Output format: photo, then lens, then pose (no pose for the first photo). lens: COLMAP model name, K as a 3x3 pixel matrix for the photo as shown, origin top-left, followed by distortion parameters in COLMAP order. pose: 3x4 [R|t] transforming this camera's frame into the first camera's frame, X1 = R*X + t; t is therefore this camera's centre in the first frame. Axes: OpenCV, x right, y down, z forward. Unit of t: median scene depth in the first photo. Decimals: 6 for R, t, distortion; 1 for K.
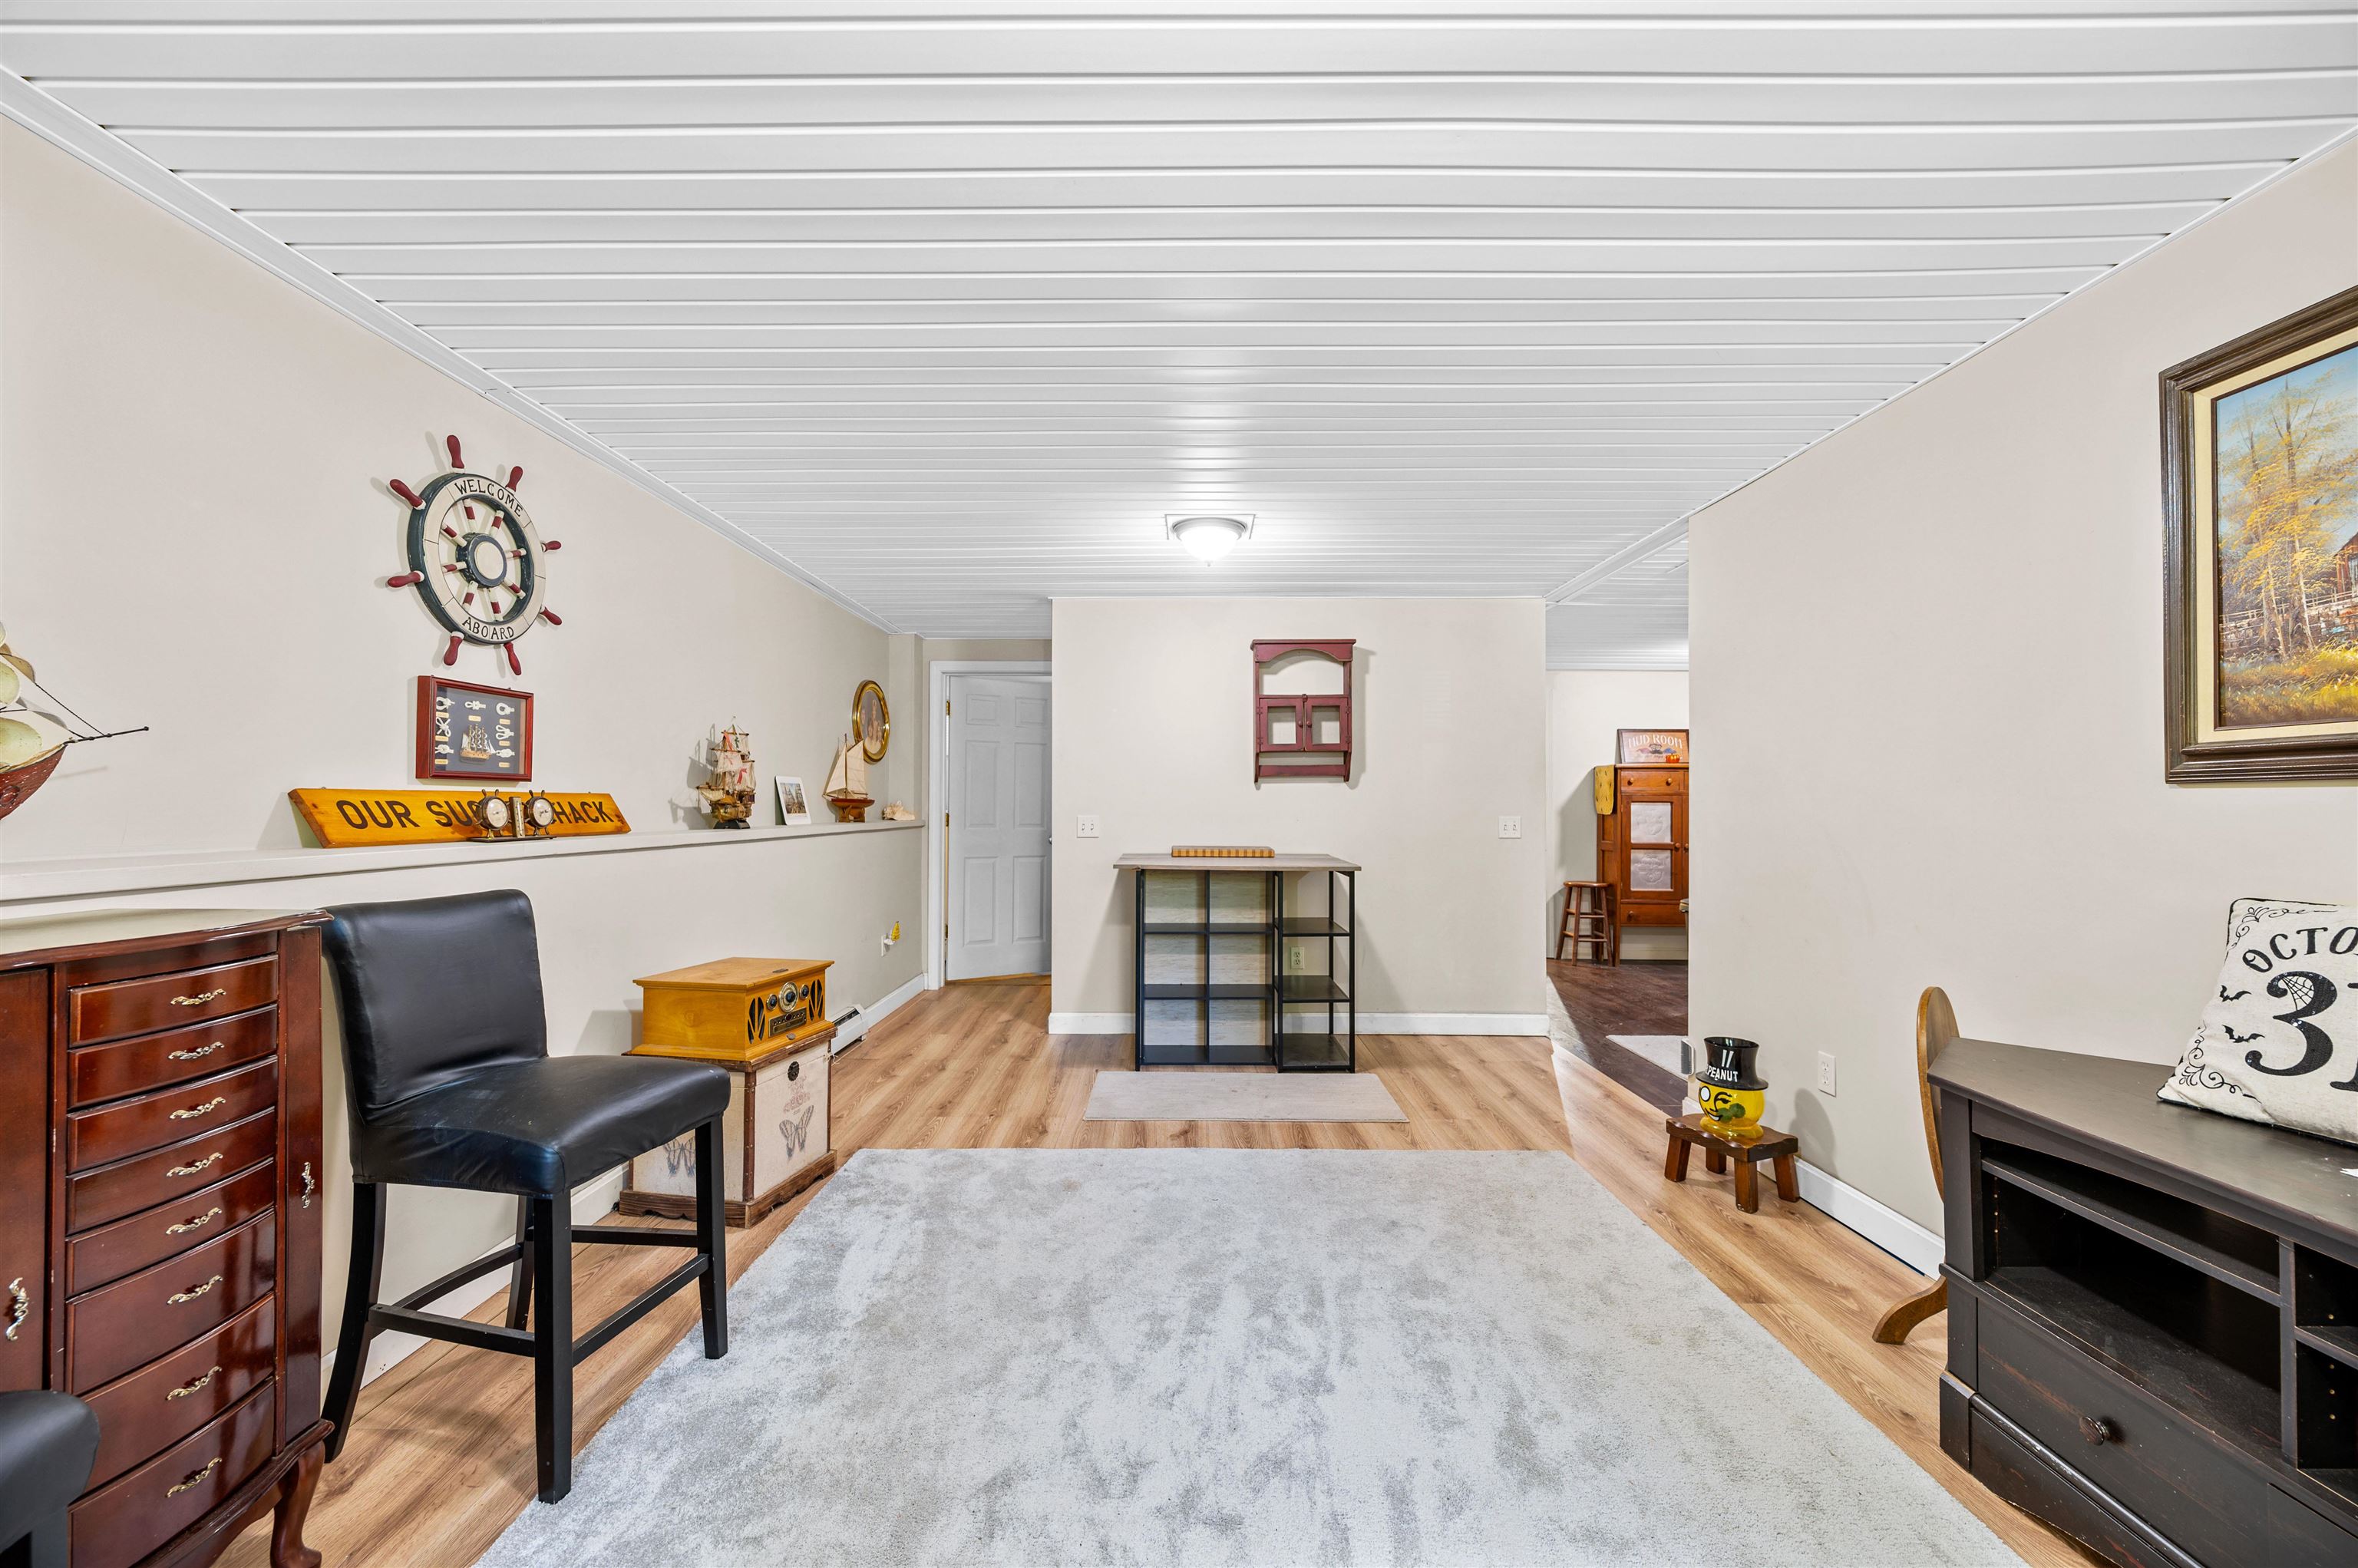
lens RADIAL K [[925.9, 0, 1172.8], [0, 925.9, 792.4], [0, 0, 1]] dist [0.000204, -0.000111]
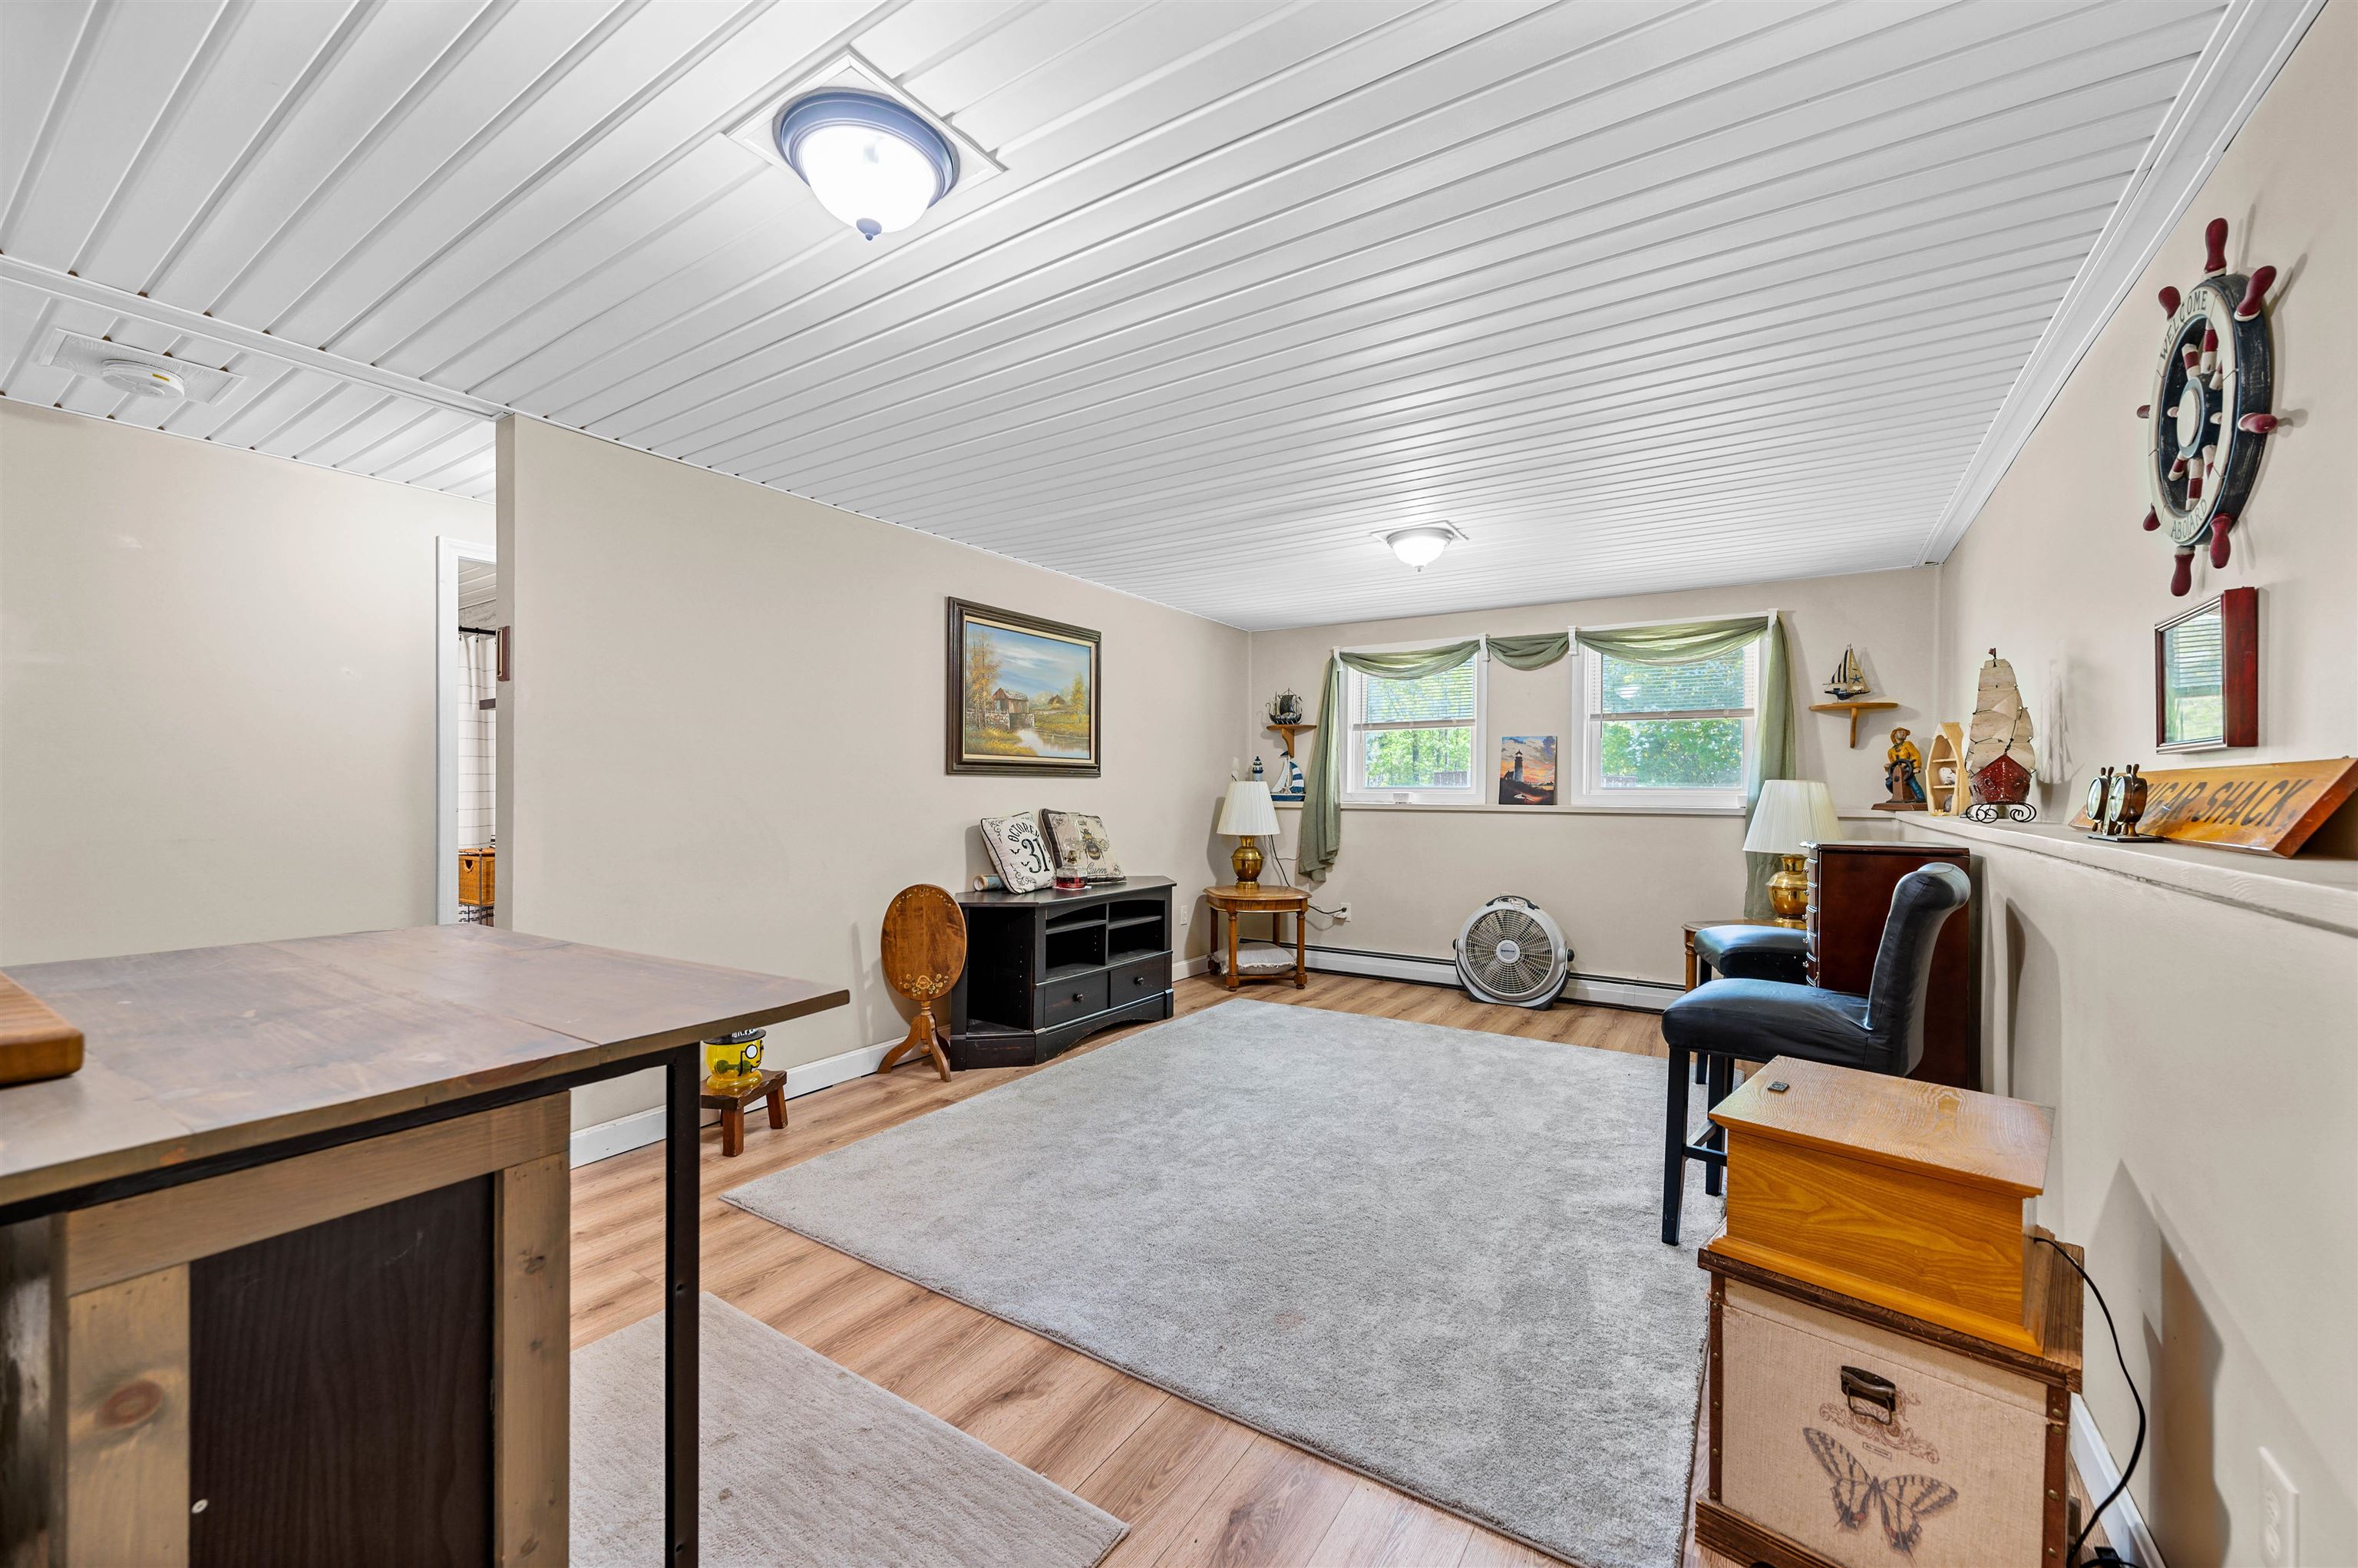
lens RADIAL K [[925.9, 0, 1172.8], [0, 925.9, 792.4], [0, 0, 1]] dist [0.000204, -0.000111]
pose [[-0.838919, -0.007815, 0.544200, -0.717046], [-0.011018, 0.999936, -0.002626, 0.038259], [-0.544145, -0.008199, -0.838951, 2.831088]]
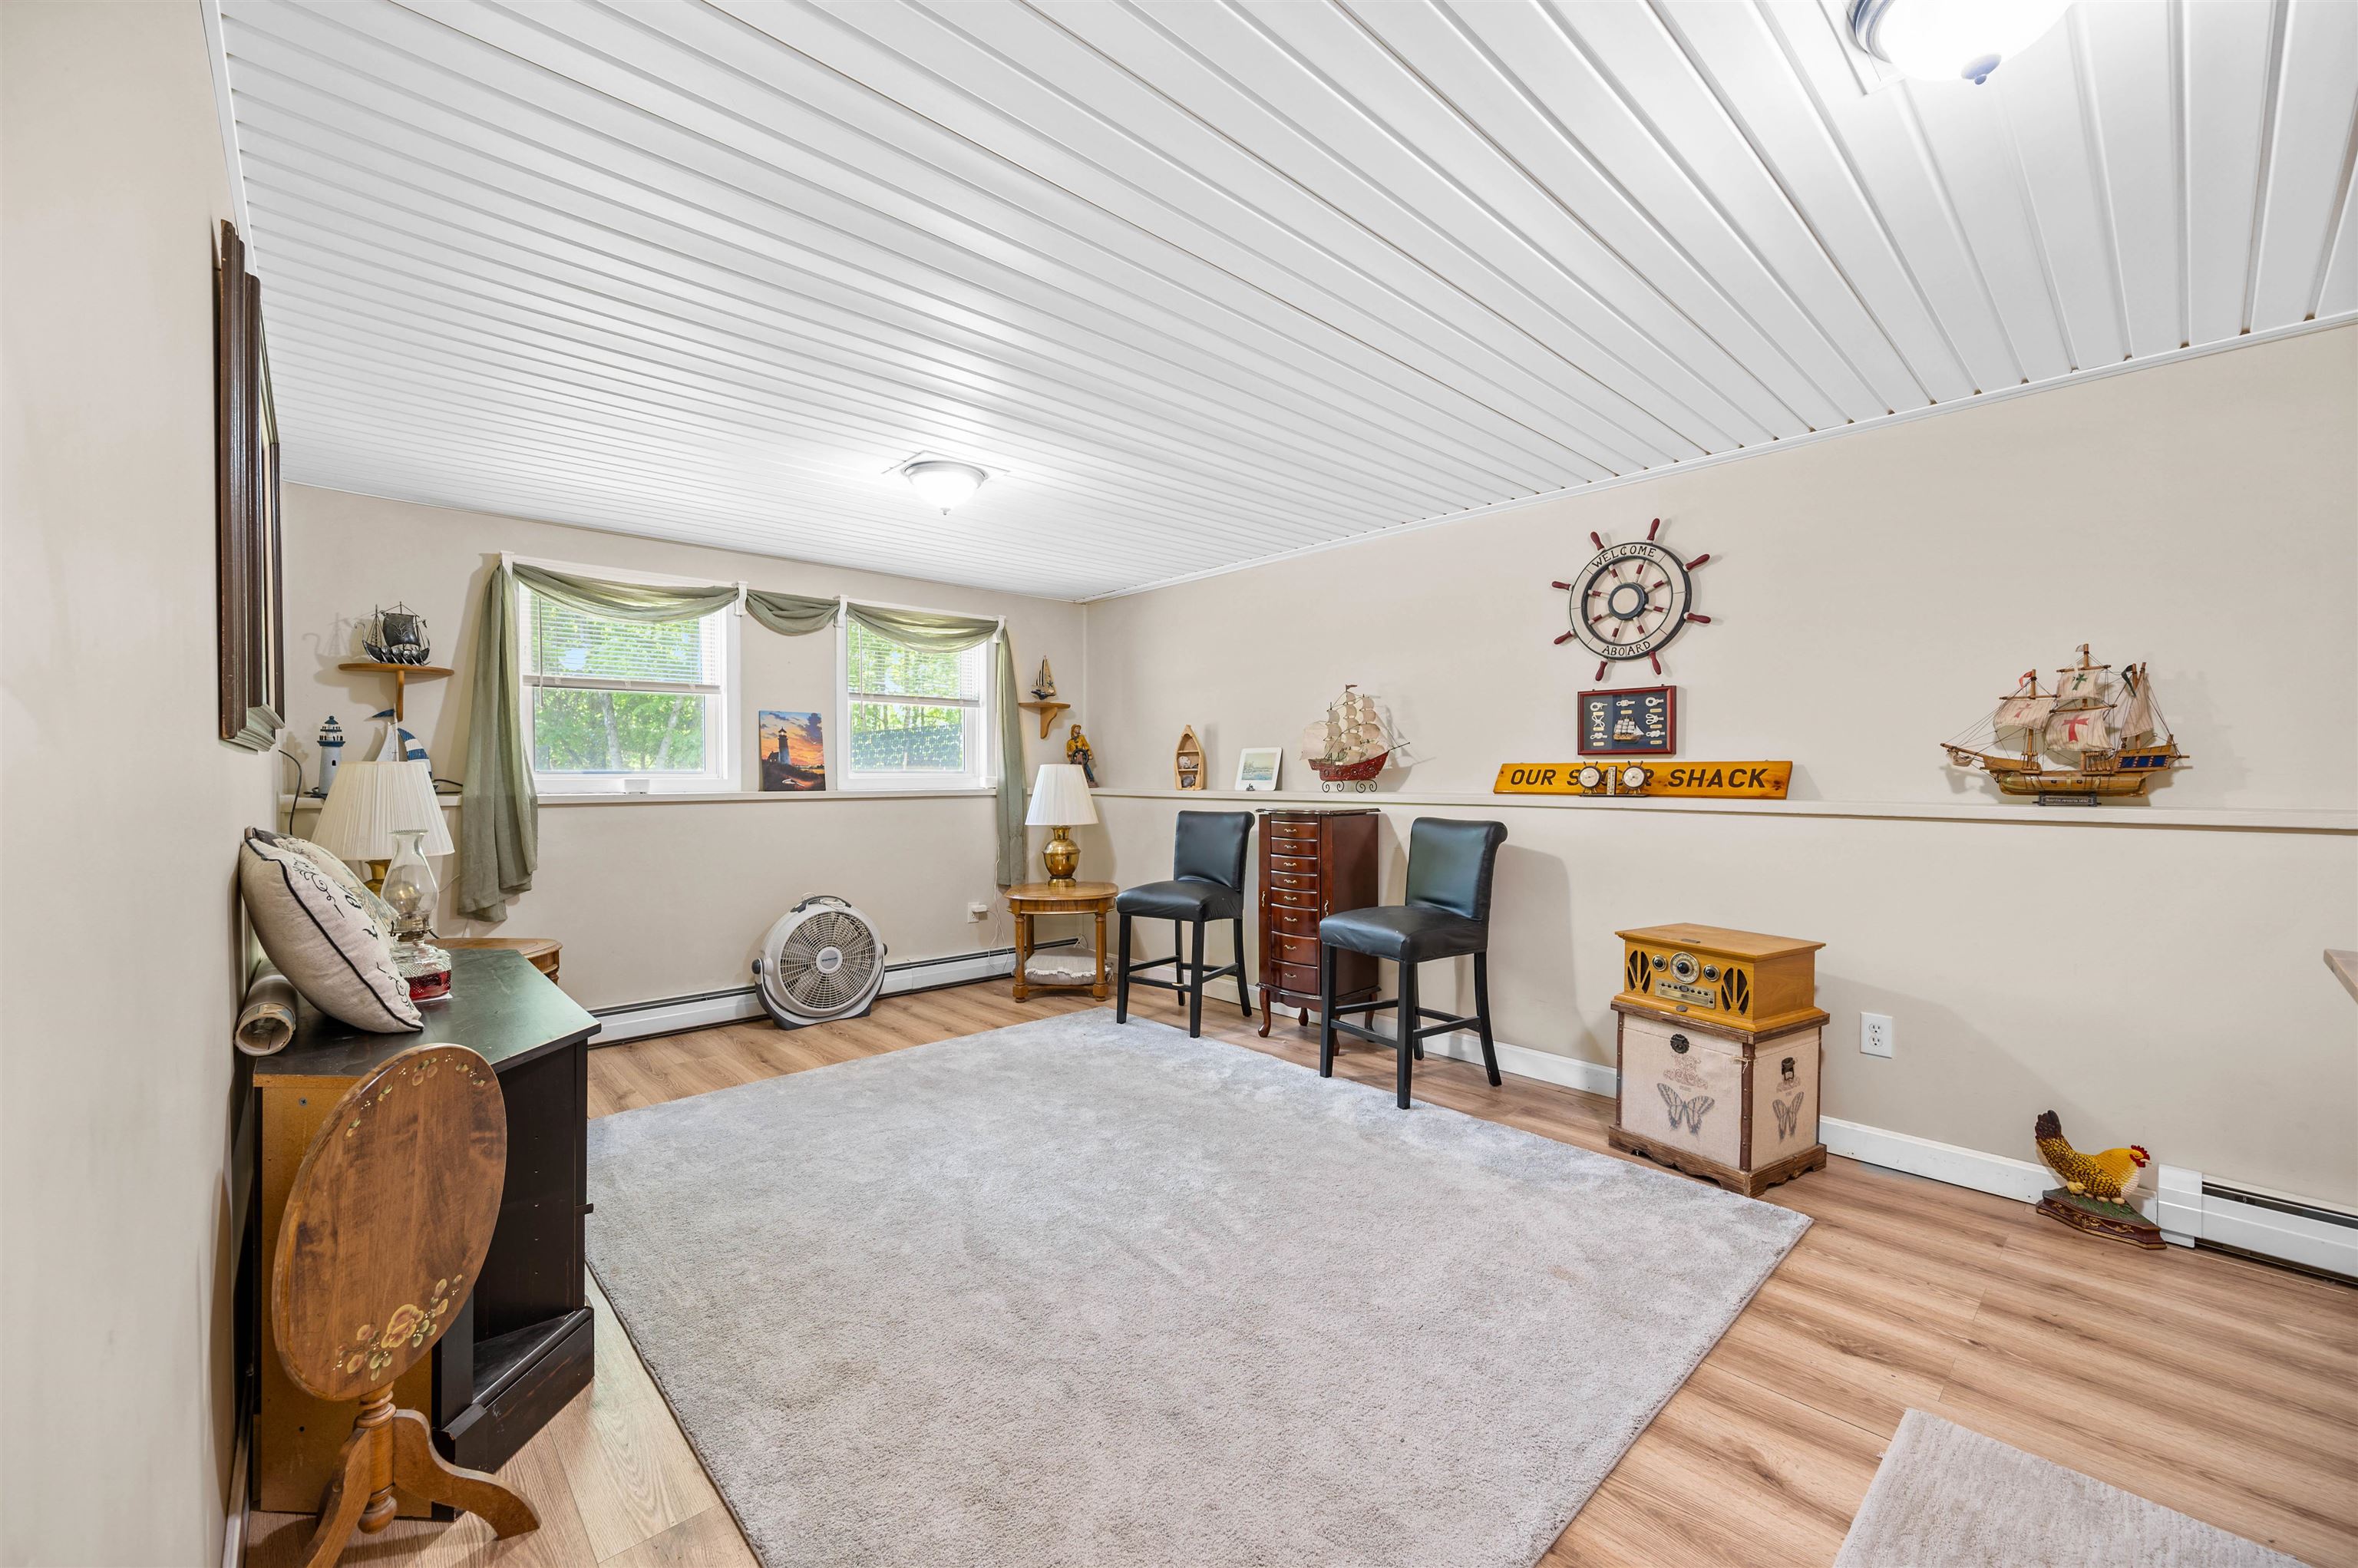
lens RADIAL K [[937.6, 0, 1176.9], [0, 937.6, 788.3], [0, 0, 1]] dist [-0.000061, -0.000203]
pose [[-0.730900, 0.010359, -0.682406, 1.107541], [0.005713, 0.999943, 0.009060, 0.031993], [0.682461, 0.002723, -0.730917, 2.308167]]
